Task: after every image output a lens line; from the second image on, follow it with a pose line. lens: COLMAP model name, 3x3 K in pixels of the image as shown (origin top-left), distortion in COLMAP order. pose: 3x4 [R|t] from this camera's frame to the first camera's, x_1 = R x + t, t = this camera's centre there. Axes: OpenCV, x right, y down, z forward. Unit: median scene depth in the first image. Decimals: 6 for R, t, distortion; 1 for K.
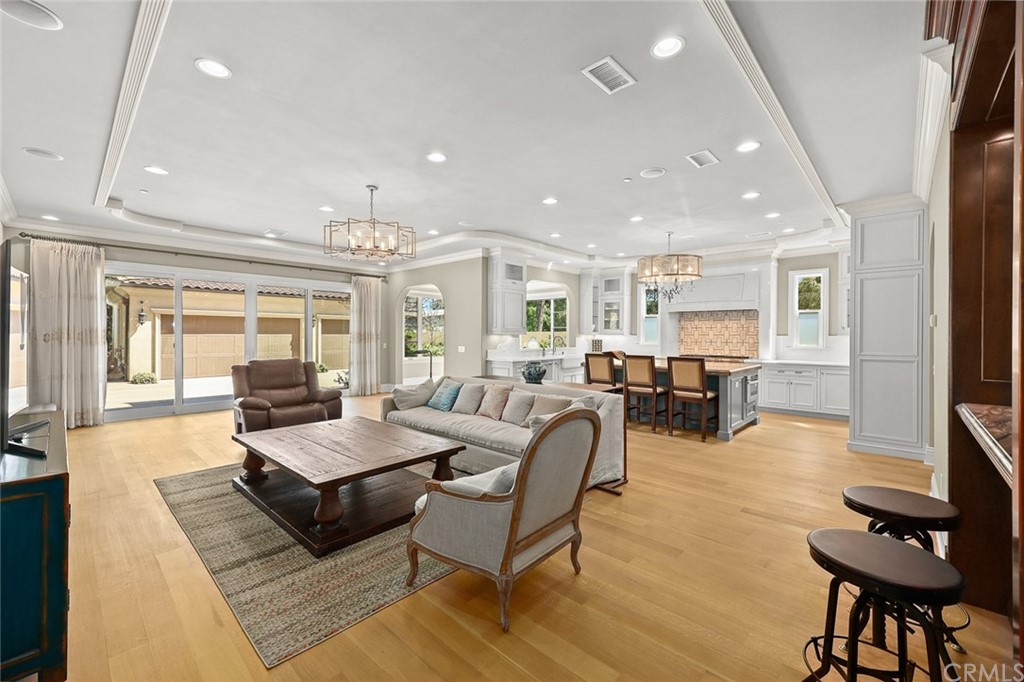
lens RADIAL K [[416.3, 0, 510.4], [0, 416.3, 336.0], [0, 0, 1]] dist [0.001729, 0.000190]
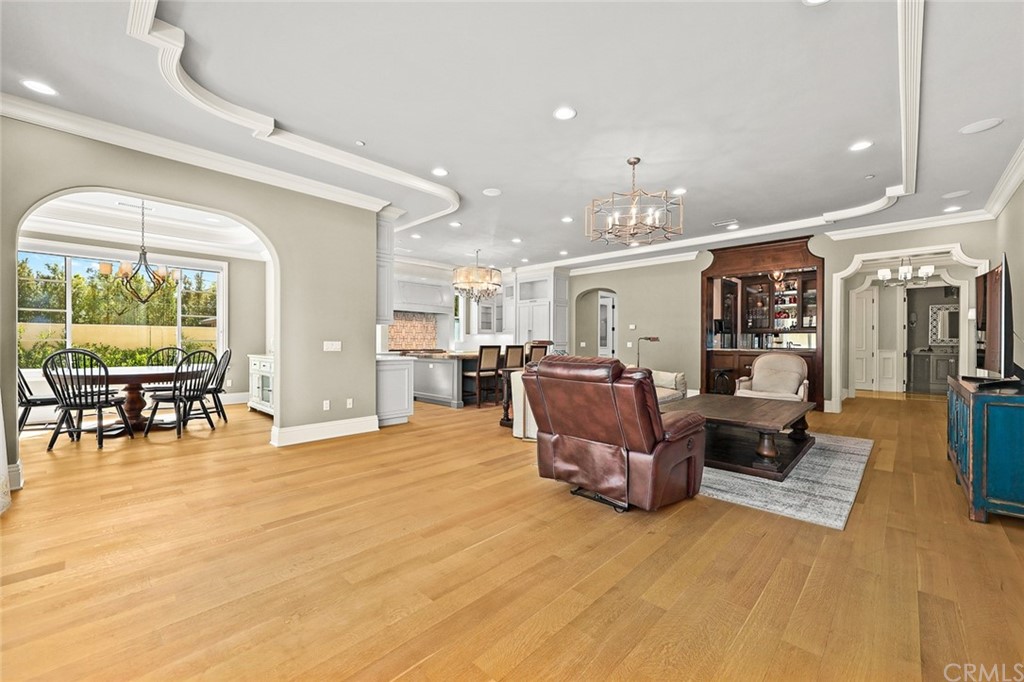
lens RADIAL K [[410.7, 0, 514.0], [0, 410.7, 343.4], [0, 0, 1]] dist [0.007275, 0.000233]
pose [[0.005176, -0.005970, 0.999969, -0.676026], [-0.000696, 0.999982, 0.005974, 0.021748], [-0.999986, -0.000727, 0.005172, 0.686378]]
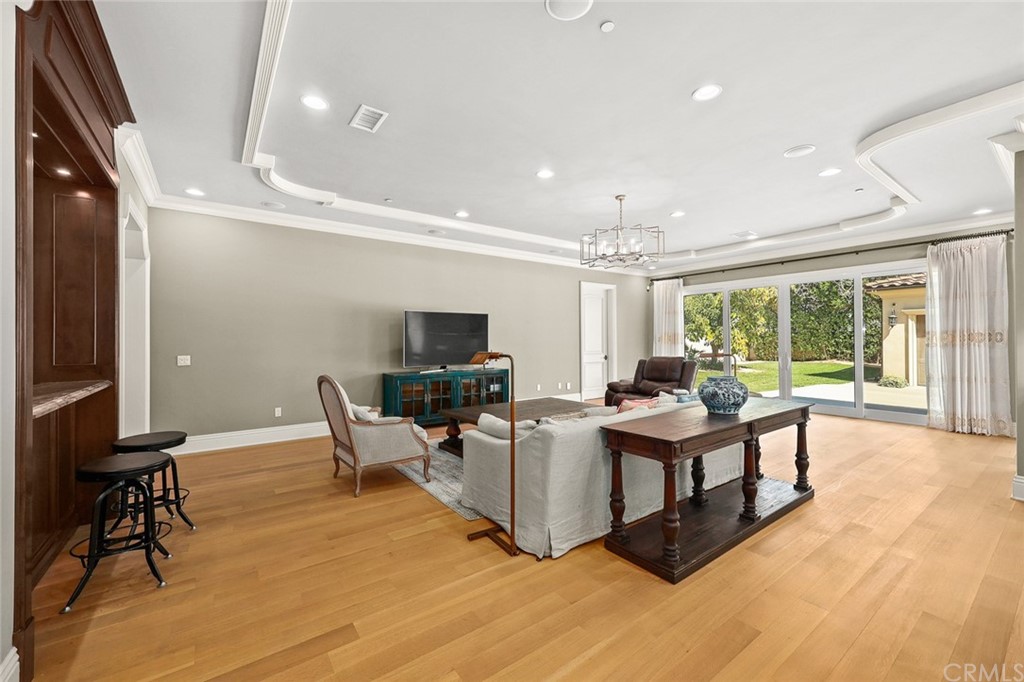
lens RADIAL K [[411.9, 0, 512.0], [0, 411.9, 341.0], [0, 0, 1]] dist [-0.000302, -0.000038]
pose [[-0.188671, -0.001156, -0.982040, 0.406962], [0.002295, 0.999996, -0.001618, 0.006917], [0.982038, -0.002559, -0.188668, 0.499435]]
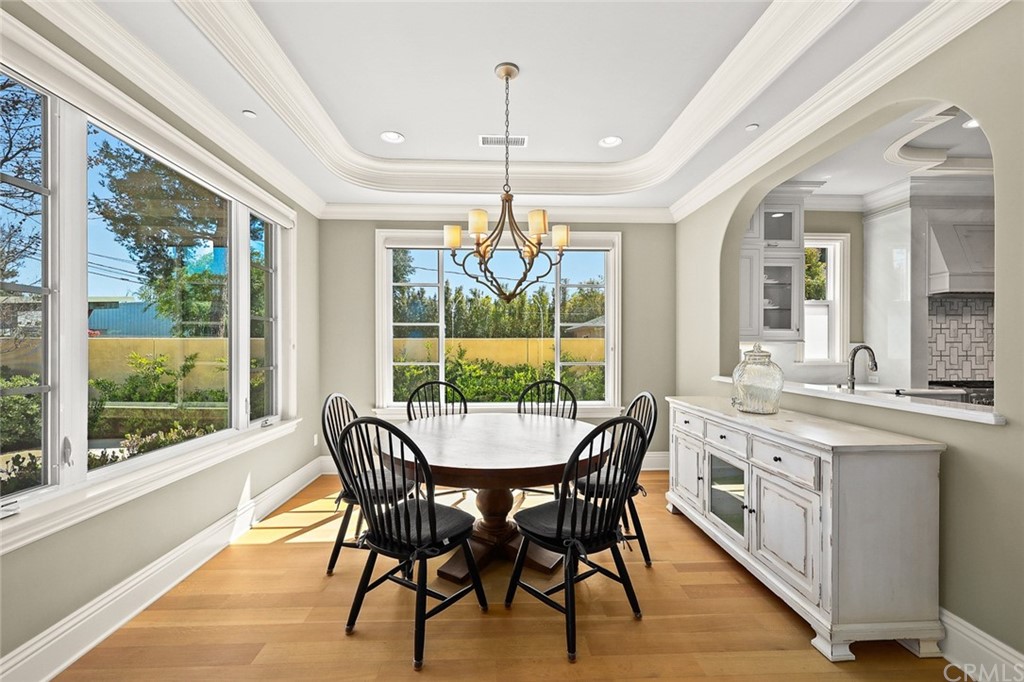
lens RADIAL K [[432.6, 0, 509.2], [0, 432.6, 350.0], [0, 0, 1]] dist [0.000436, 0.000096]
pose [[0.702289, -0.010197, 0.711819, -0.299573], [0.005597, 0.999946, 0.008802, -0.000489], [-0.711870, -0.002198, 0.702308, 1.008915]]
